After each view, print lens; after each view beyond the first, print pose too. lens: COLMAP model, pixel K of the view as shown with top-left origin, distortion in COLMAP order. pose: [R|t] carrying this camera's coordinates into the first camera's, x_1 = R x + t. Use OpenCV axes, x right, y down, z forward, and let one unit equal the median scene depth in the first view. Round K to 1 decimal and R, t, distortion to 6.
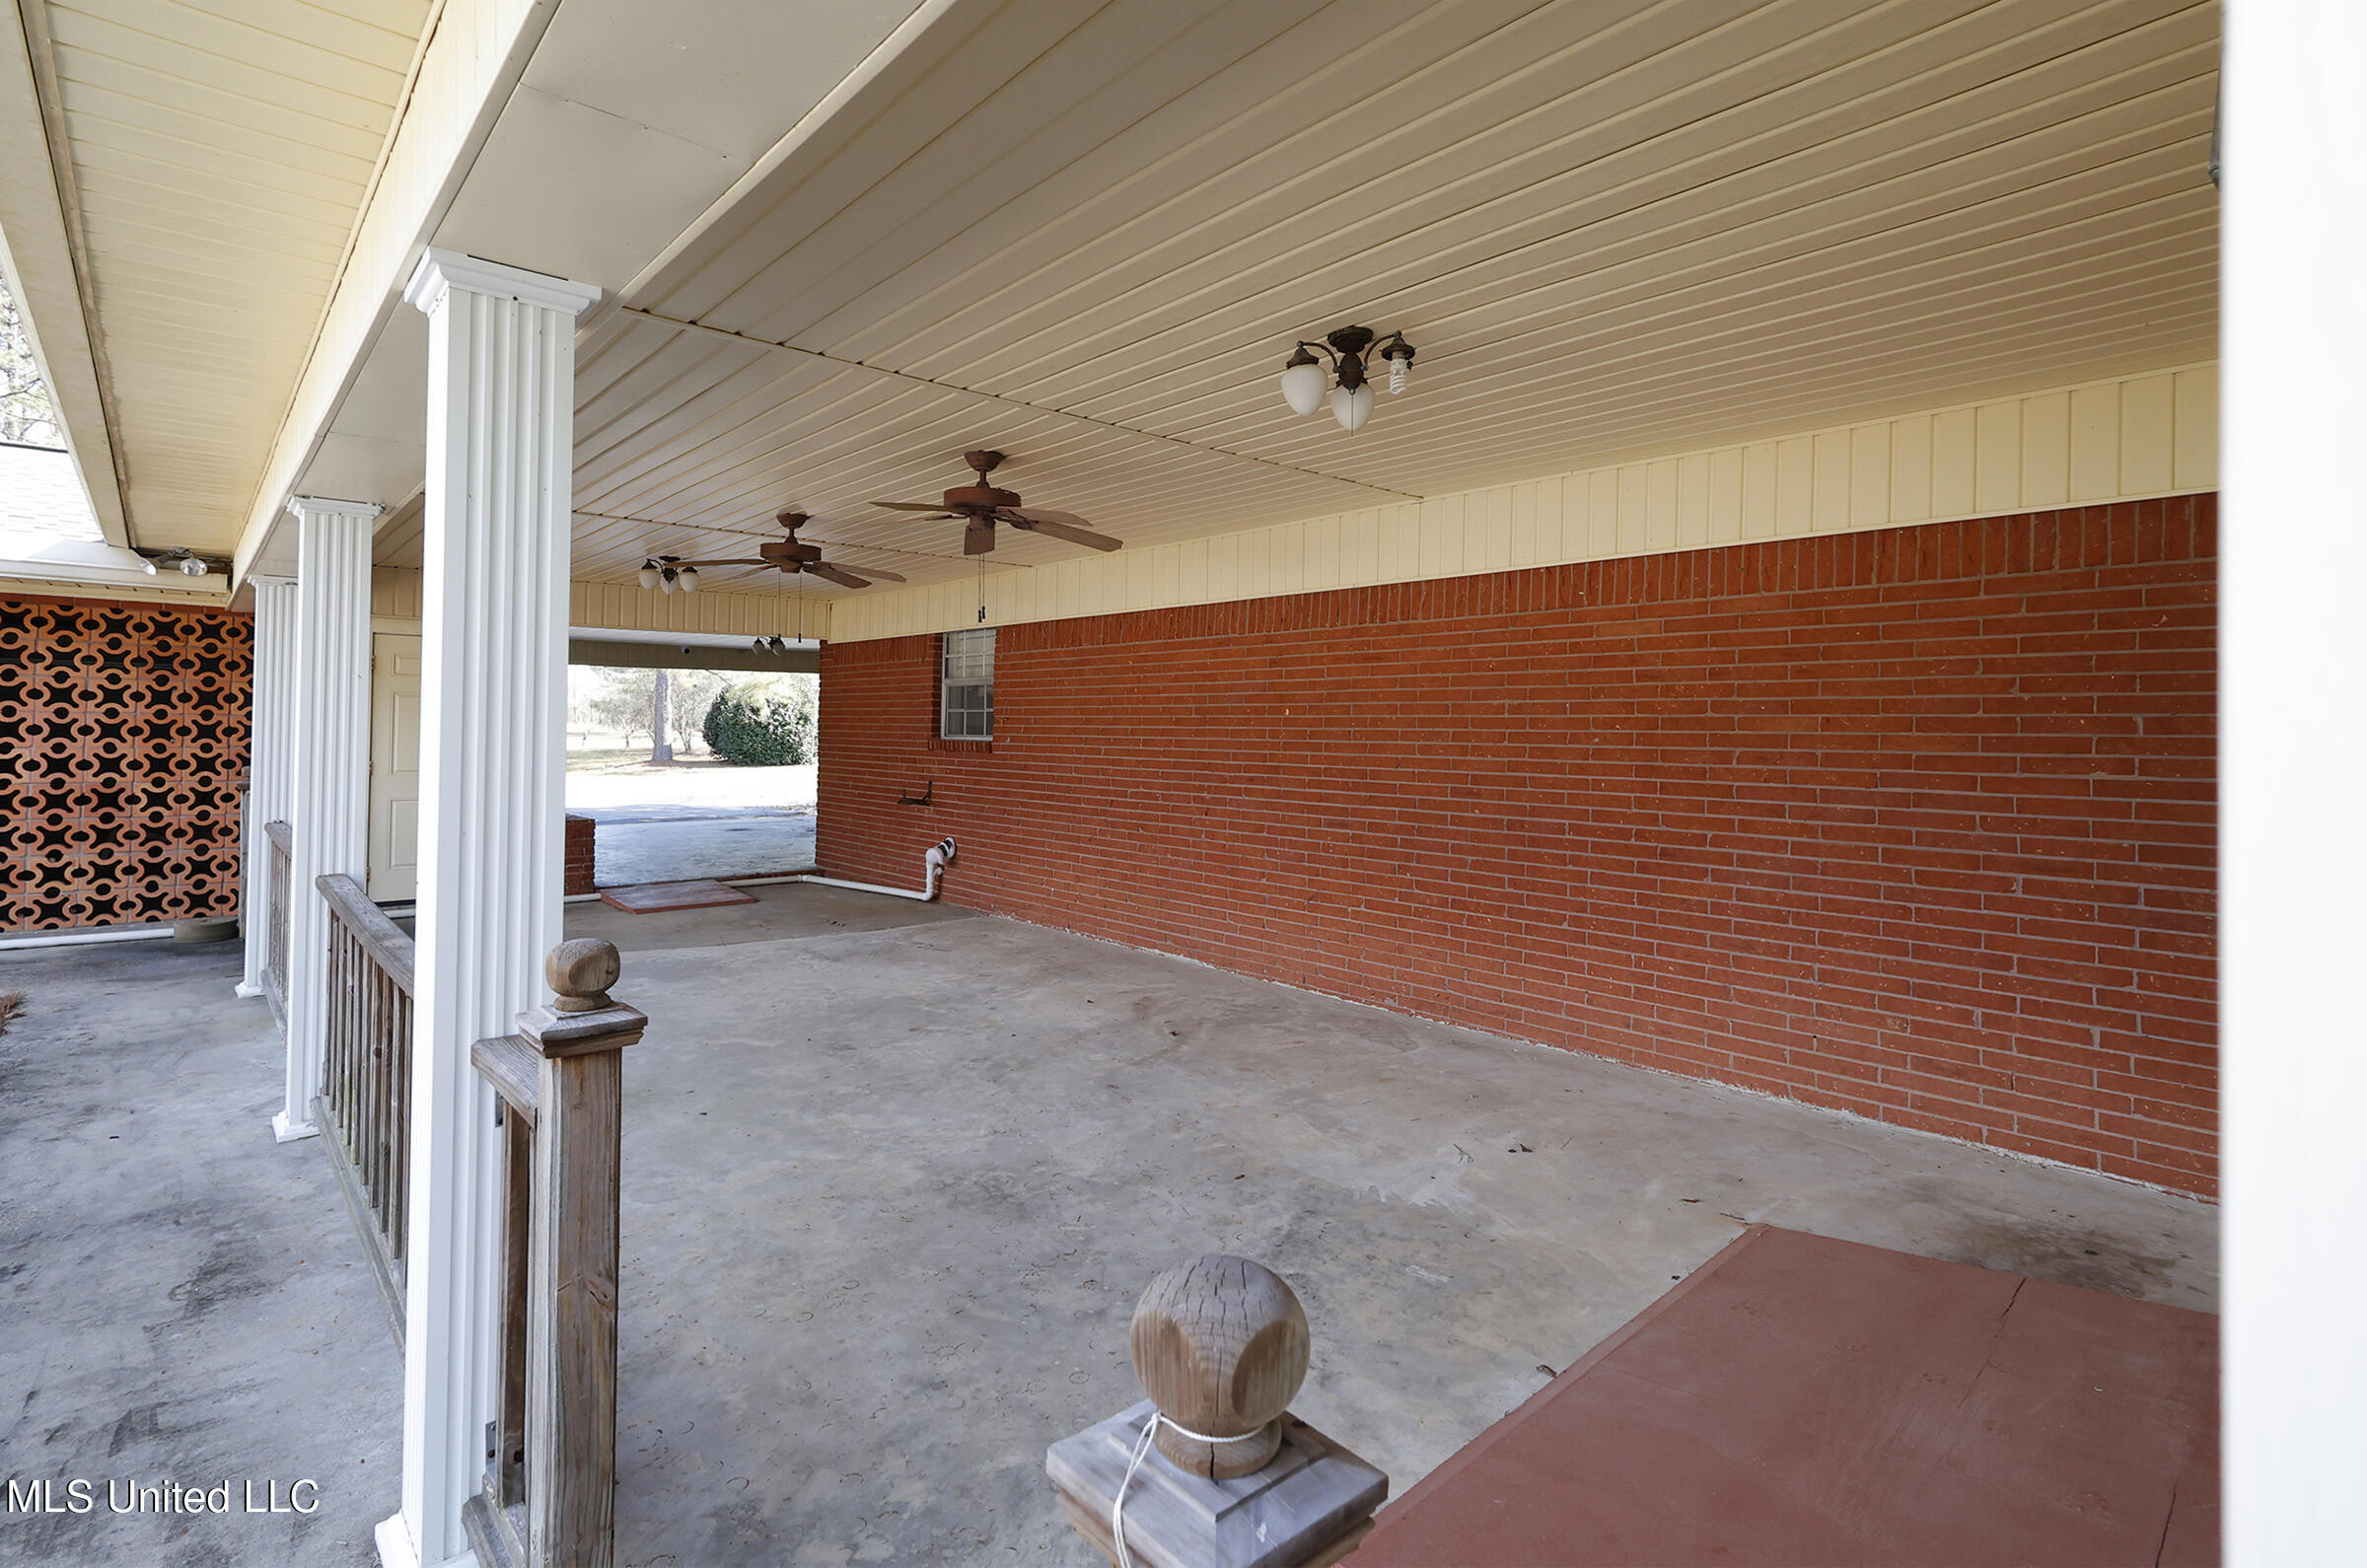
lens RADIAL K [[1094.7, 0, 1174.1], [0, 1094.7, 718.0], [0, 0, 1]] dist [0.000988, 0.000078]
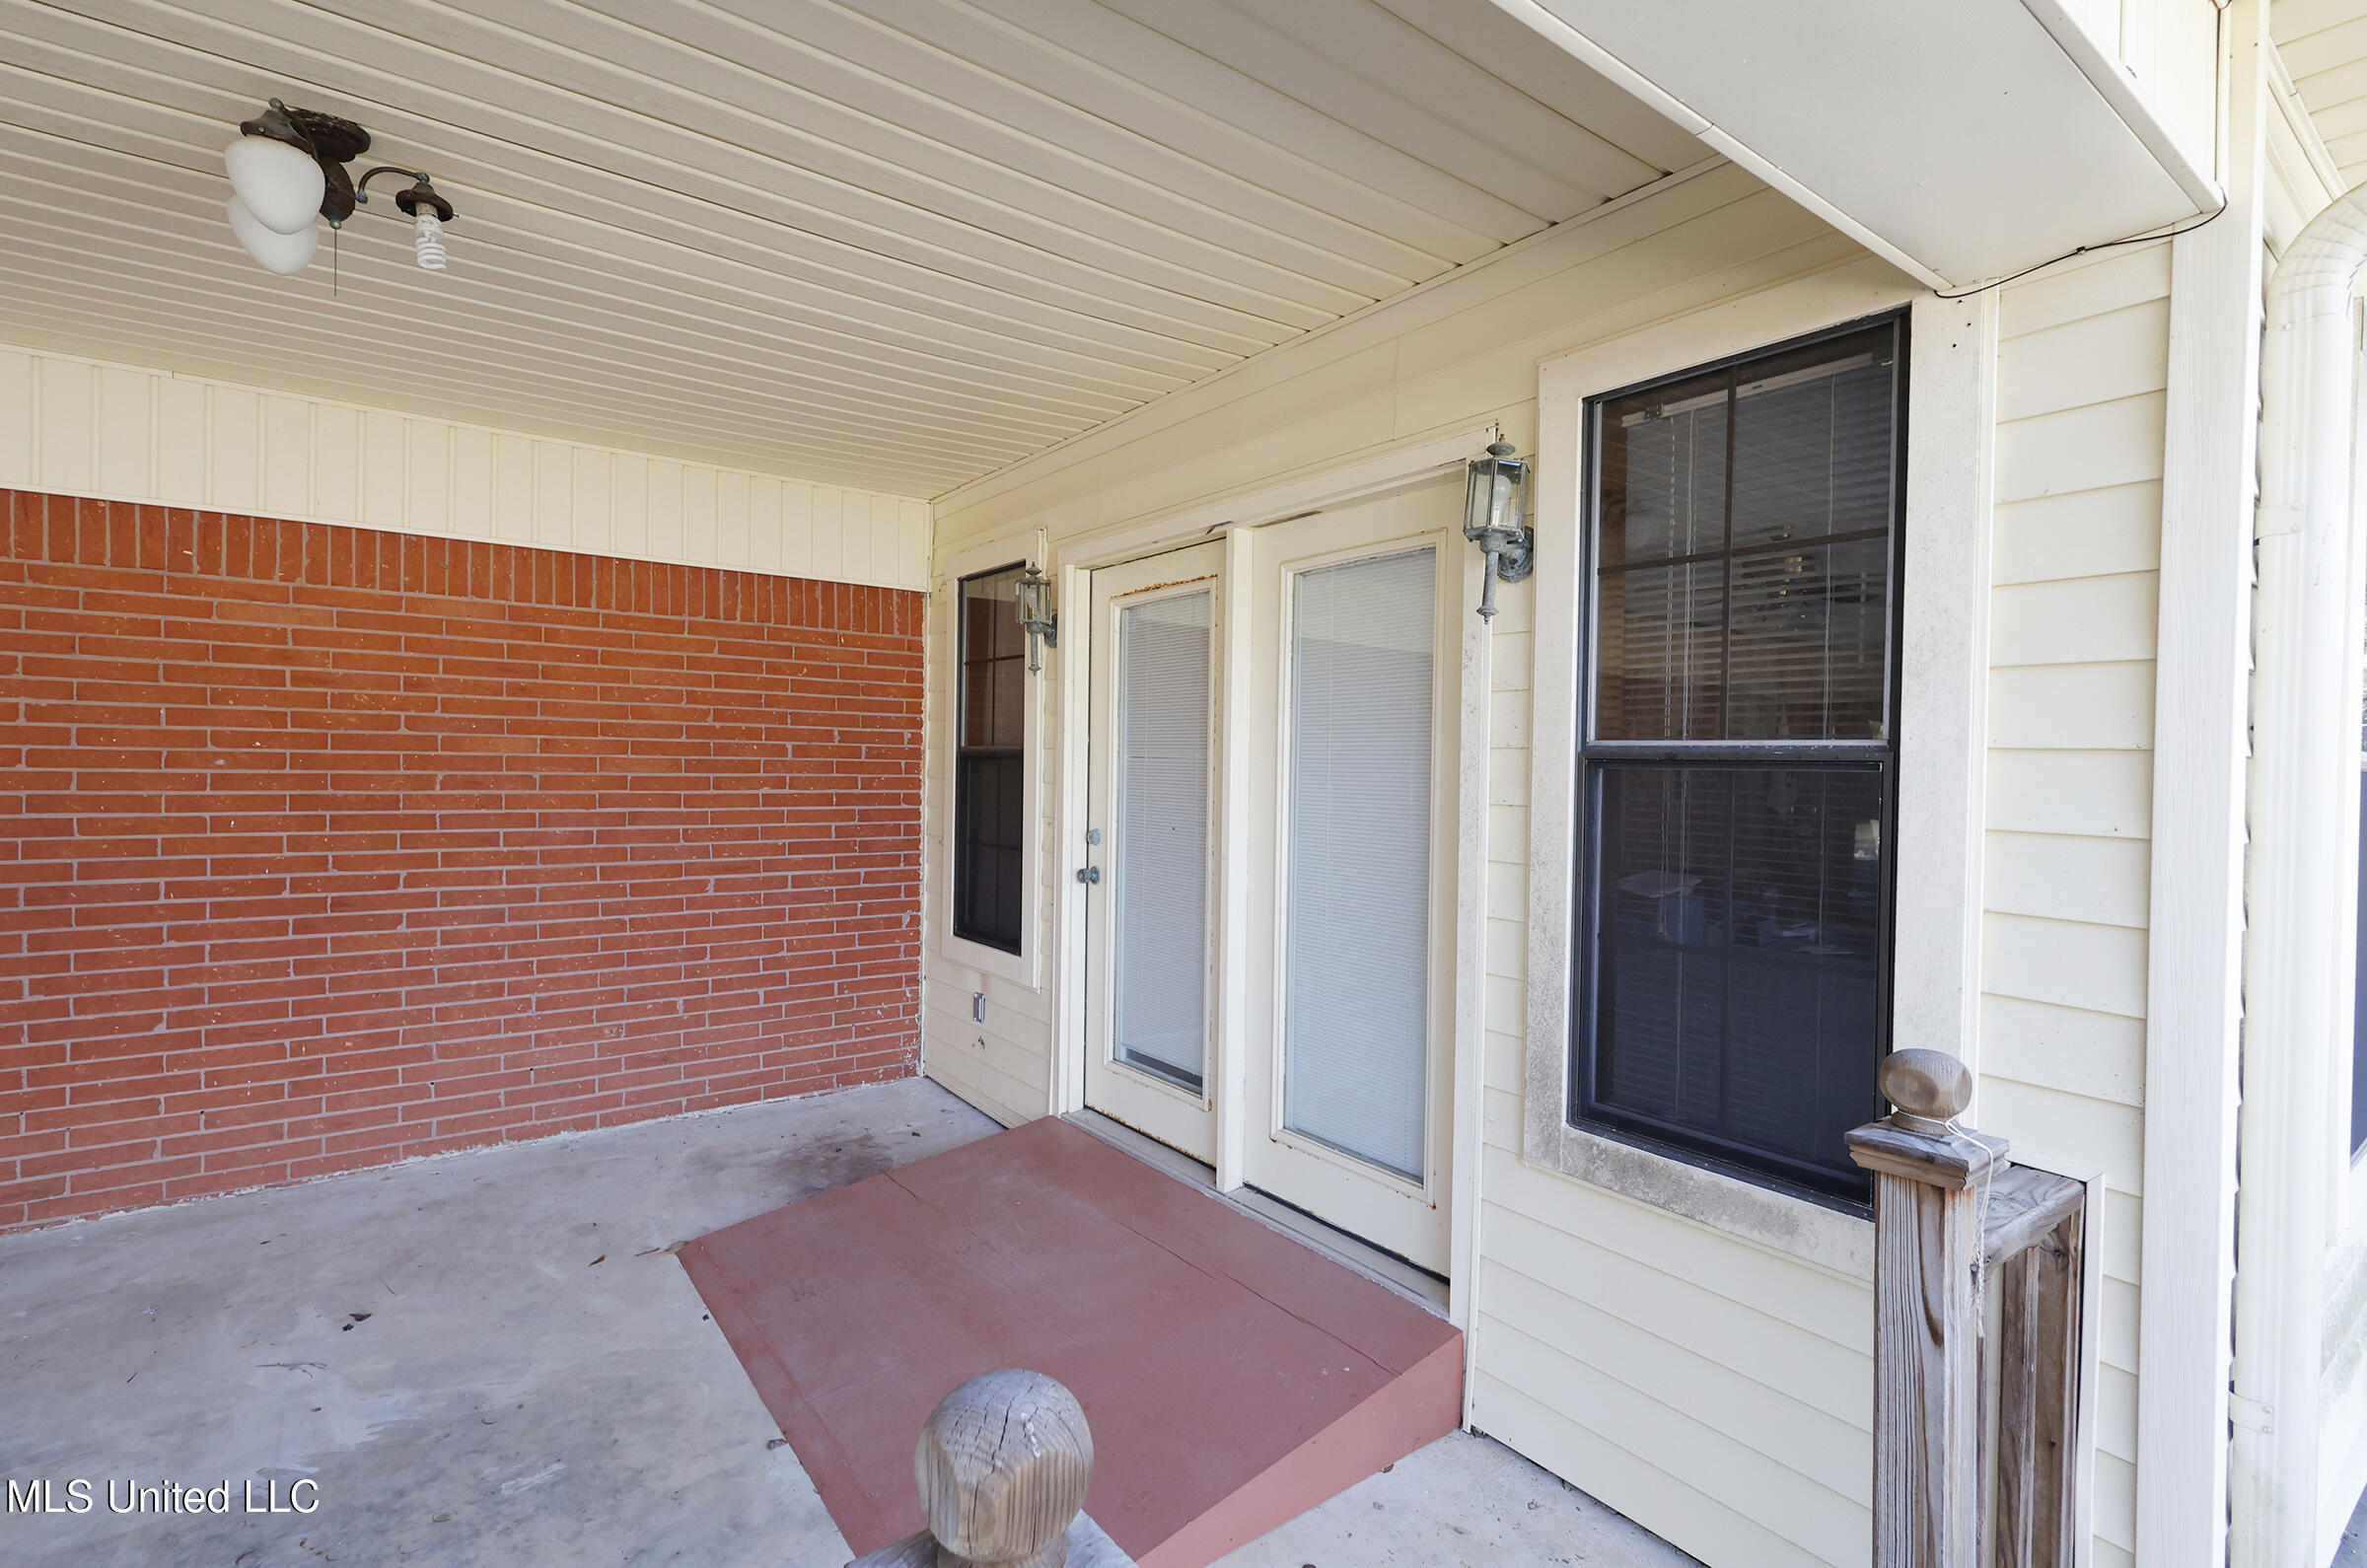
lens RADIAL K [[1101.4, 0, 1222.8], [0, 1101.4, 784.0], [0, 0, 1]] dist [0.001536, -0.000197]
pose [[0.085249, -0.028990, 0.995938, -0.324796], [-0.028874, 0.999085, 0.031553, -0.008644], [-0.995941, -0.031447, 0.084334, 0.320875]]
